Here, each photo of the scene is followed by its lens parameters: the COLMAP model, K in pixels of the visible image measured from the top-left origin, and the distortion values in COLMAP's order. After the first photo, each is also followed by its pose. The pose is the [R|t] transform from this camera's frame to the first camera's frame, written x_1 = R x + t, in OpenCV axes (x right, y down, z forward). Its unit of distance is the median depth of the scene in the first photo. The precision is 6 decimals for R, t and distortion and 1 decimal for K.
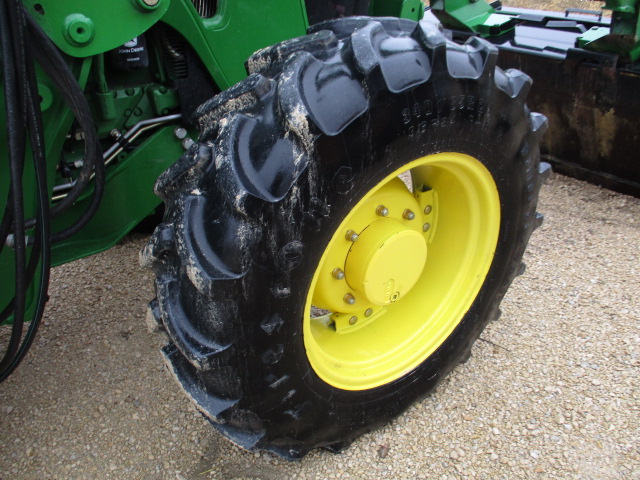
lens RADIAL K [[532.3, 0, 313.8], [0, 532.3, 242.2], [0, 0, 1]] dist [-0.032805, 0.012976]
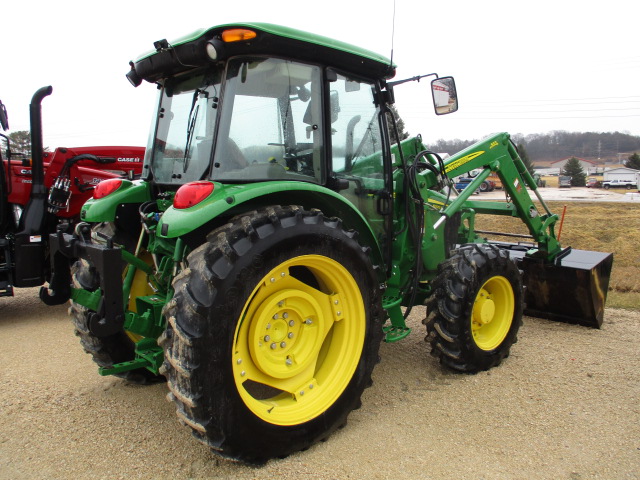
lens RADIAL K [[532.3, 0, 319.5], [0, 532.3, 239.7], [0, 0, 1]] dist [-0.032805, 0.012976]
pose [[0.996983, 0.017904, 0.075525, -1.190959], [0.013995, 0.915622, -0.401798, 0.985587], [-0.076346, 0.401642, 0.912609, -2.216383]]
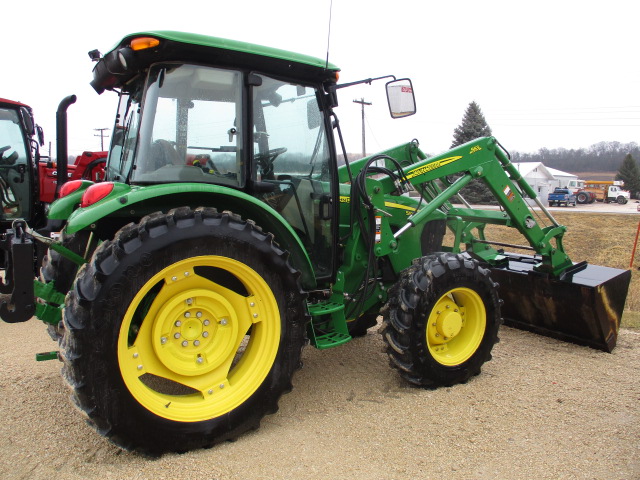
lens RADIAL K [[532.3, 0, 319.6], [0, 532.3, 240.5], [0, 0, 1]] dist [-0.032805, 0.012976]
pose [[0.994475, 0.049405, -0.092620, -0.374980], [-0.083139, 0.909365, -0.407606, 0.973273], [0.064087, 0.413055, 0.908448, -2.208743]]
